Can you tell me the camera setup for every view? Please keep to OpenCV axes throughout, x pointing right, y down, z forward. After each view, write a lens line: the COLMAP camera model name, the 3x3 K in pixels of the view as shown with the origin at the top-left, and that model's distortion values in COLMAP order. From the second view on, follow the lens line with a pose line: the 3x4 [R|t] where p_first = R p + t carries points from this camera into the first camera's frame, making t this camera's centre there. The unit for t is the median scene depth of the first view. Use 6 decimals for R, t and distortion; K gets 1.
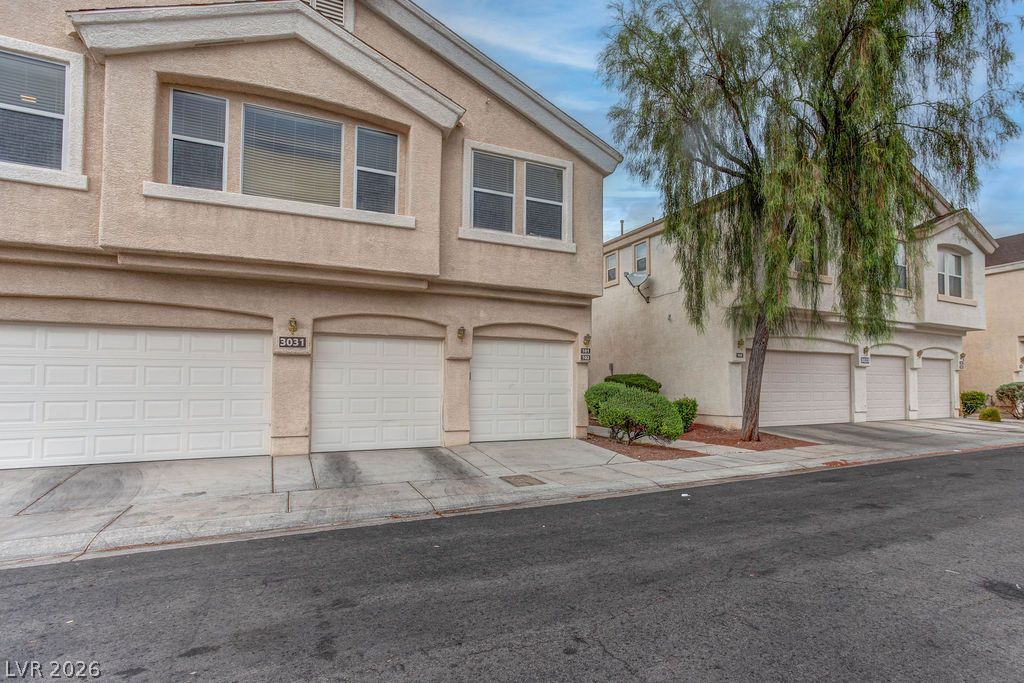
lens RADIAL K [[545.4, 0, 569.3], [0, 545.4, 366.8], [0, 0, 1]] dist [-0.063305, 0.036905]
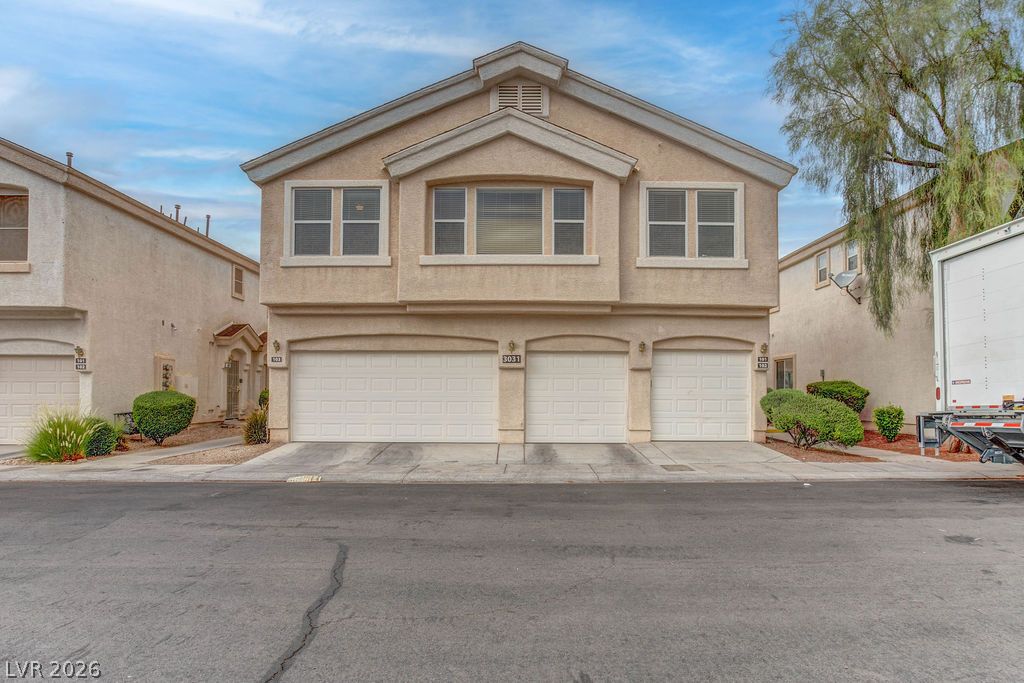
lens RADIAL K [[578.8, 0, 512.9], [0, 578.8, 382.6], [0, 0, 1]] dist [-0.037475, 0.000448]
pose [[0.878045, -0.006862, -0.478530, 0.161013], [0.012768, 0.999877, 0.009091, -0.000185], [0.478408, -0.014092, 0.878024, -0.241173]]
